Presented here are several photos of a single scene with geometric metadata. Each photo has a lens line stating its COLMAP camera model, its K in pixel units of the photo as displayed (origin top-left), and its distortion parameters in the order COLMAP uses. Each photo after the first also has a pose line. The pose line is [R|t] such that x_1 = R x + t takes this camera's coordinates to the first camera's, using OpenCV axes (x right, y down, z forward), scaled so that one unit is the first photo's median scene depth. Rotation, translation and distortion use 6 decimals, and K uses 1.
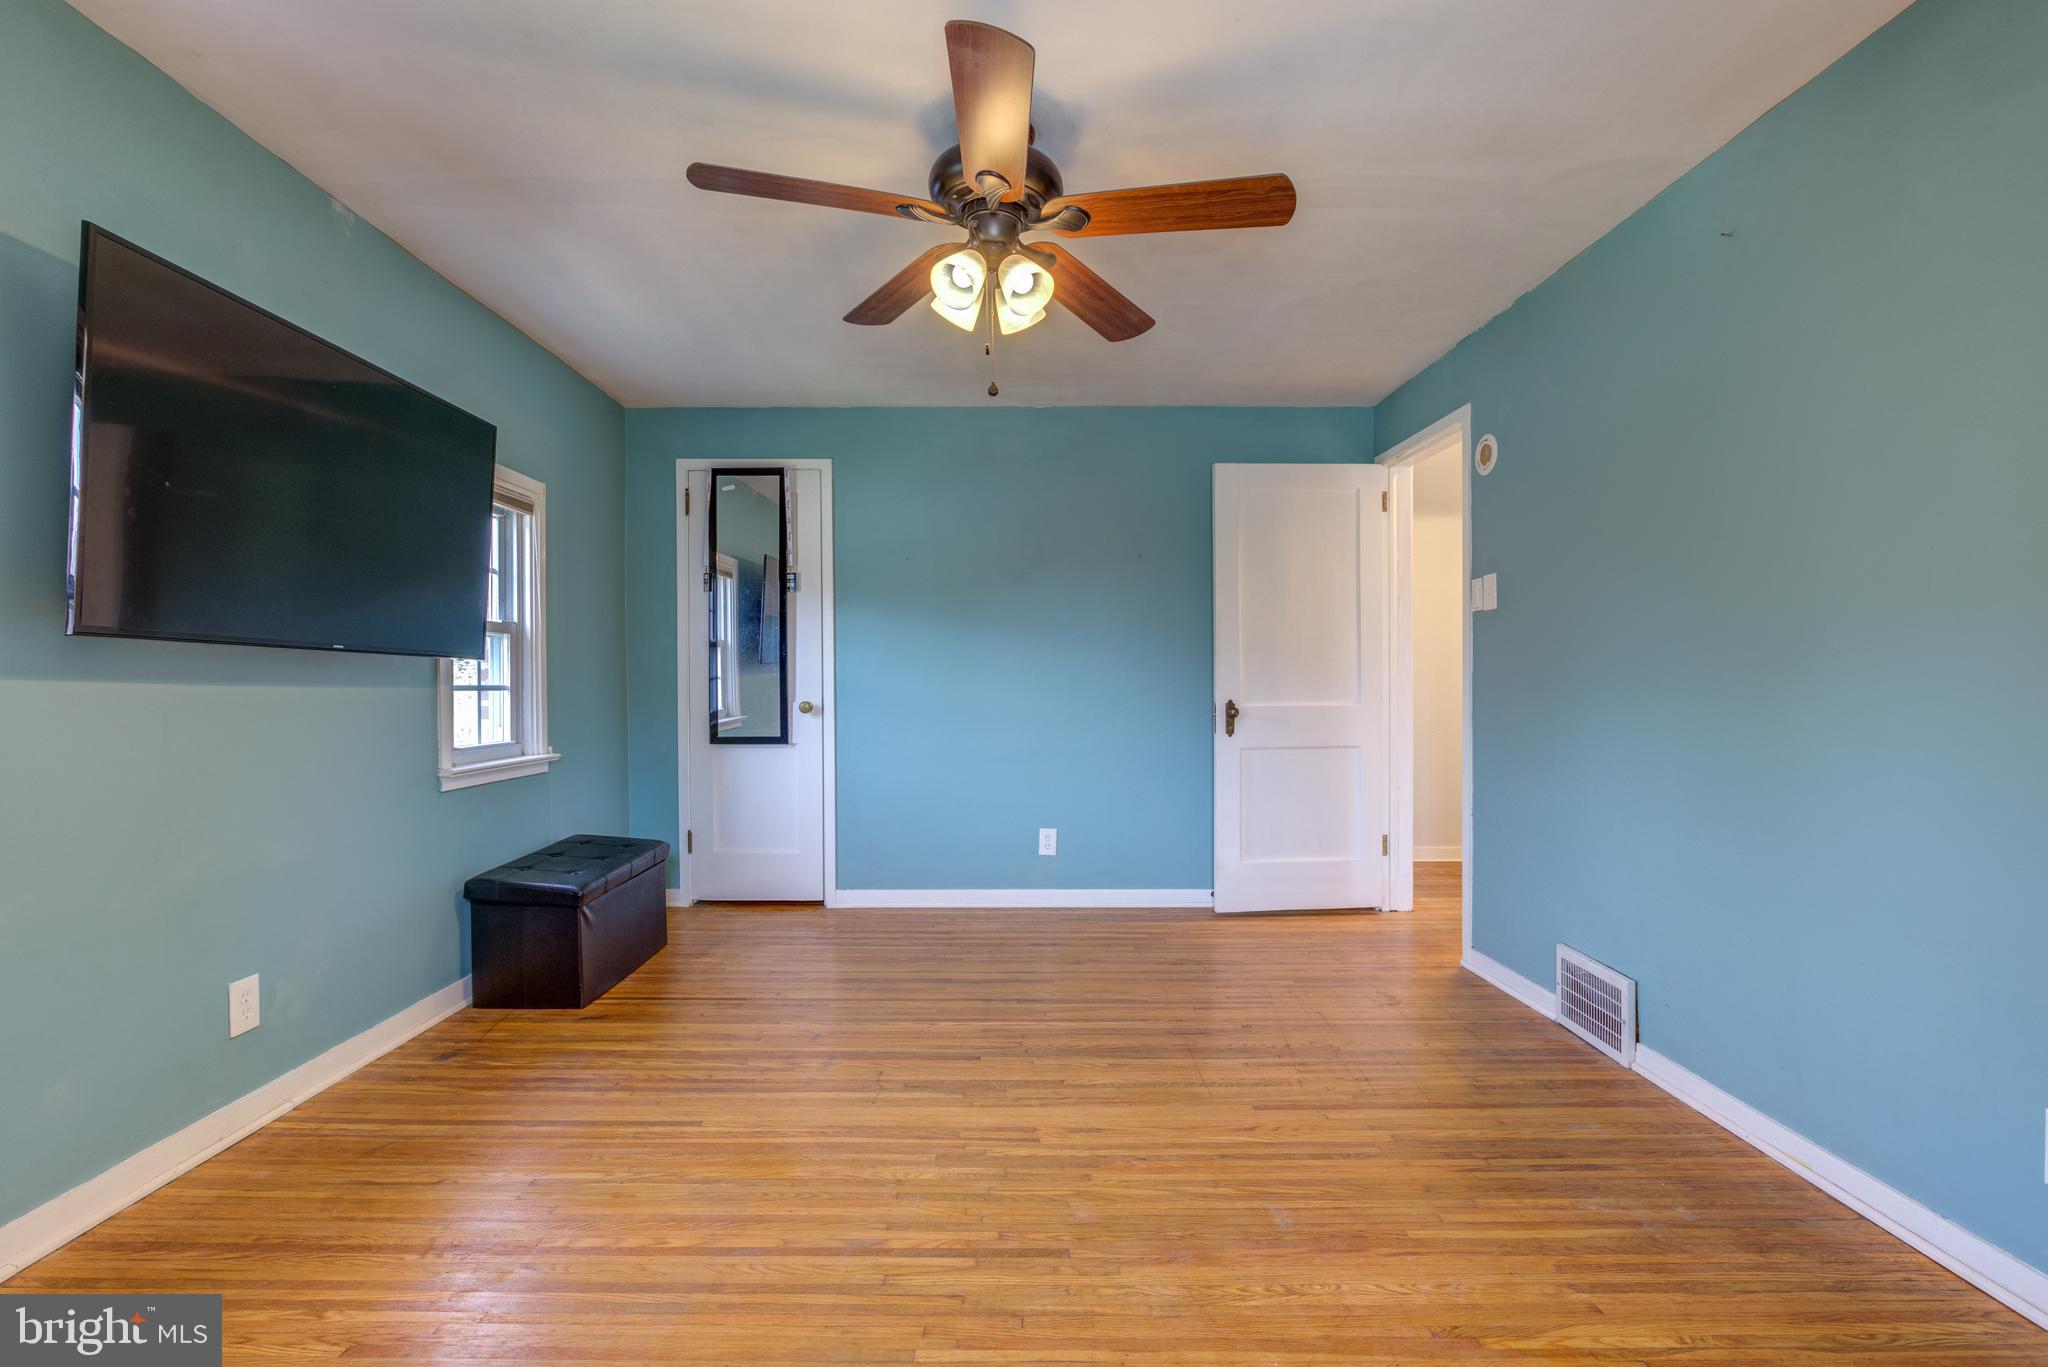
lens RADIAL K [[936.9, 0, 1013.3], [0, 936.9, 689.1], [0, 0, 1]] dist [-0.014494, 0.005709]
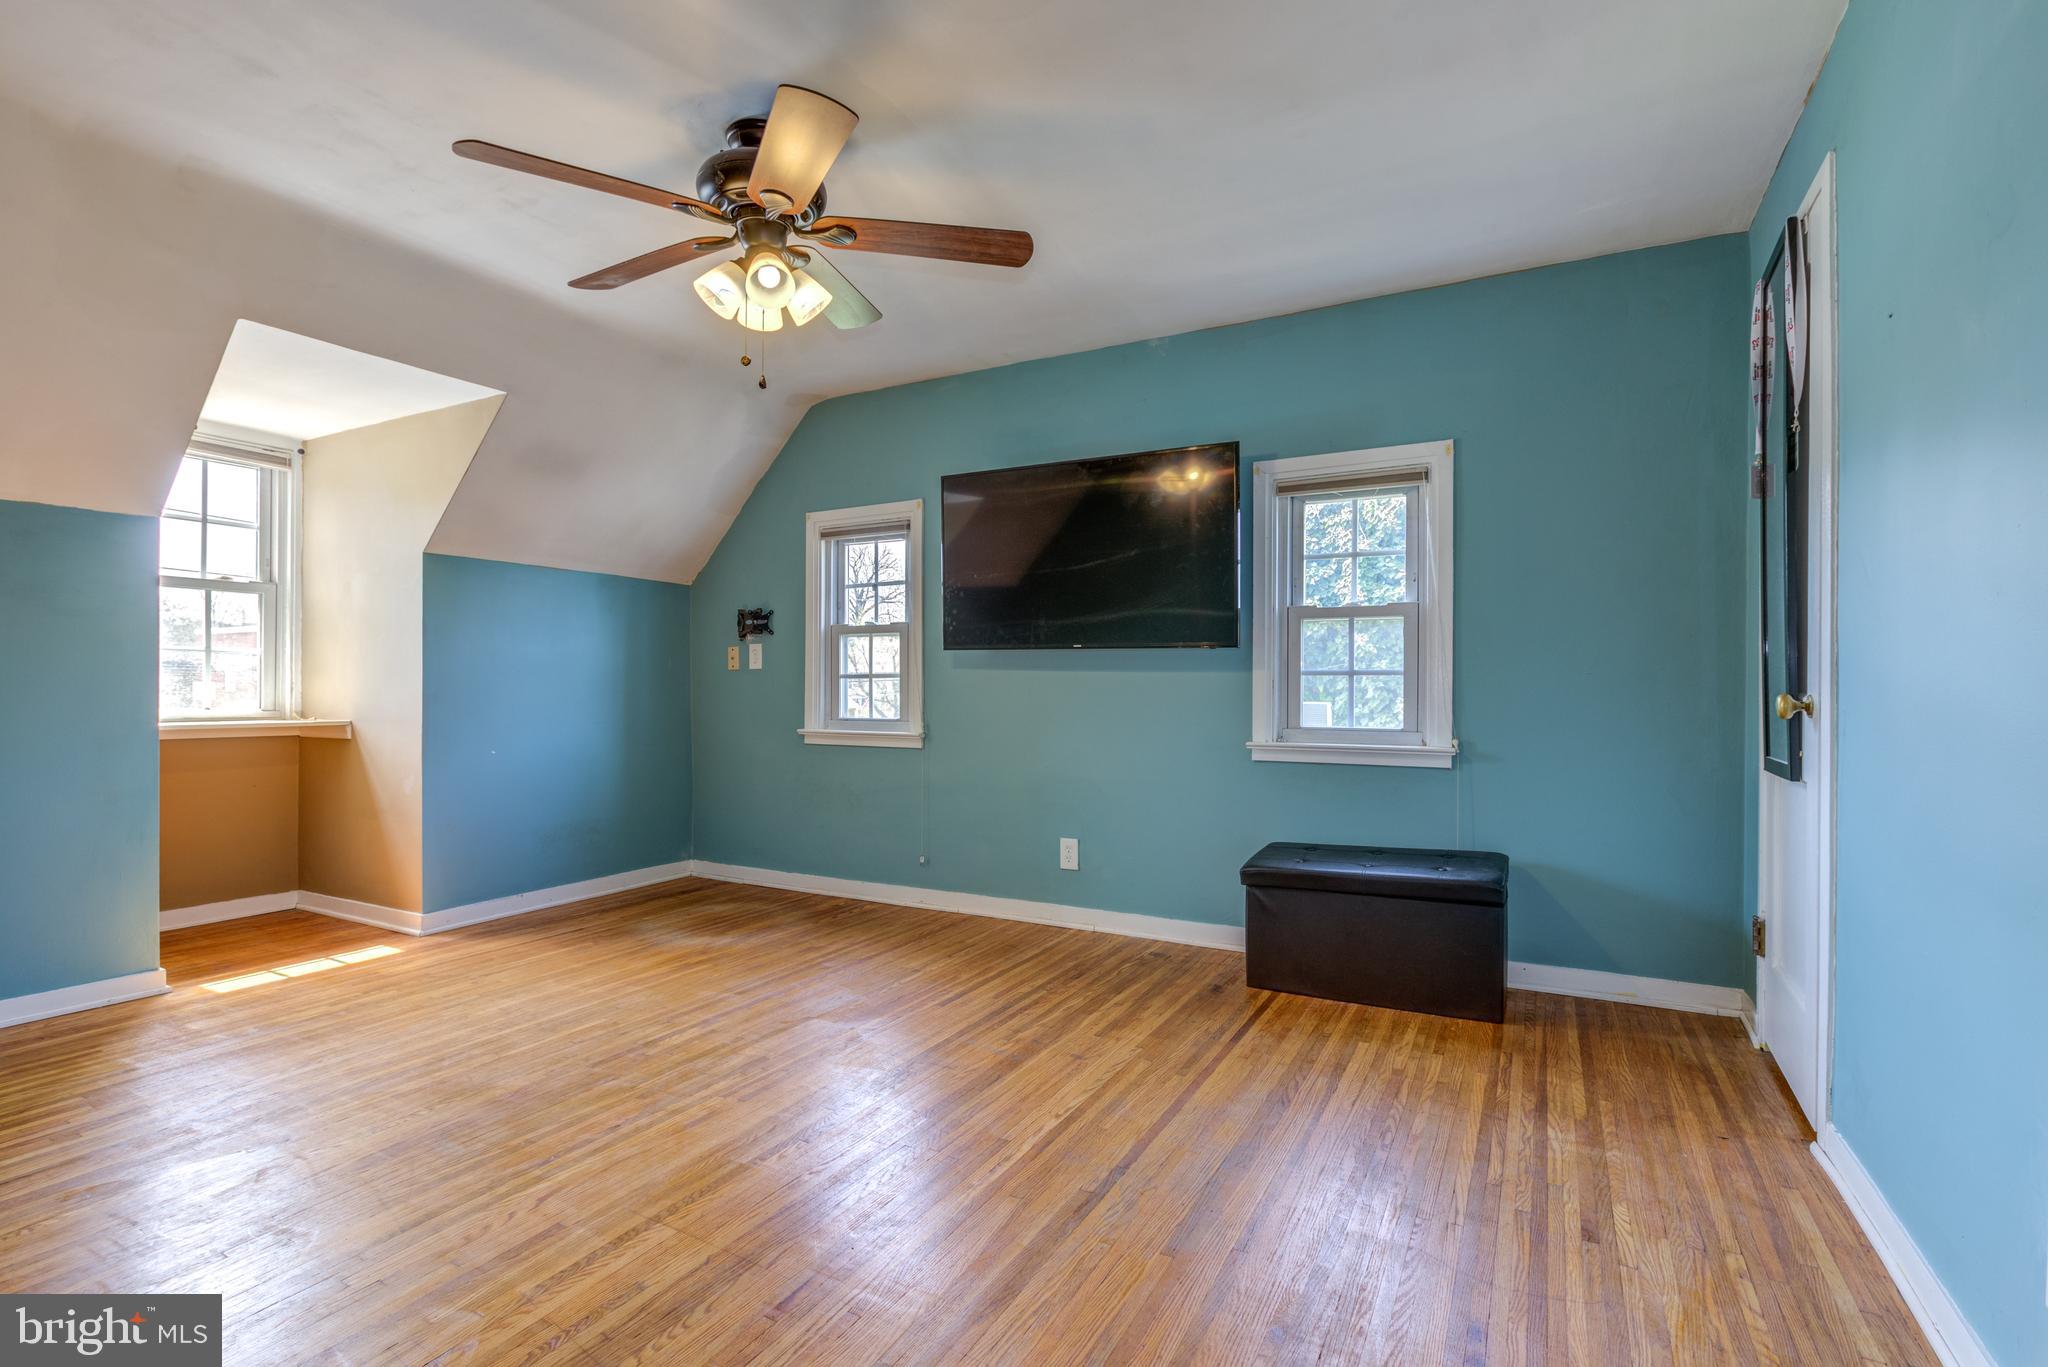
lens RADIAL K [[936.9, 0, 1013.3], [0, 936.9, 689.1], [0, 0, 1]] dist [-0.014494, 0.005709]
pose [[-0.482459, -0.000767, -0.875918, 0.656172], [-0.010466, 0.999933, 0.004889, 0.018356], [0.875856, 0.011526, -0.482435, 1.495528]]
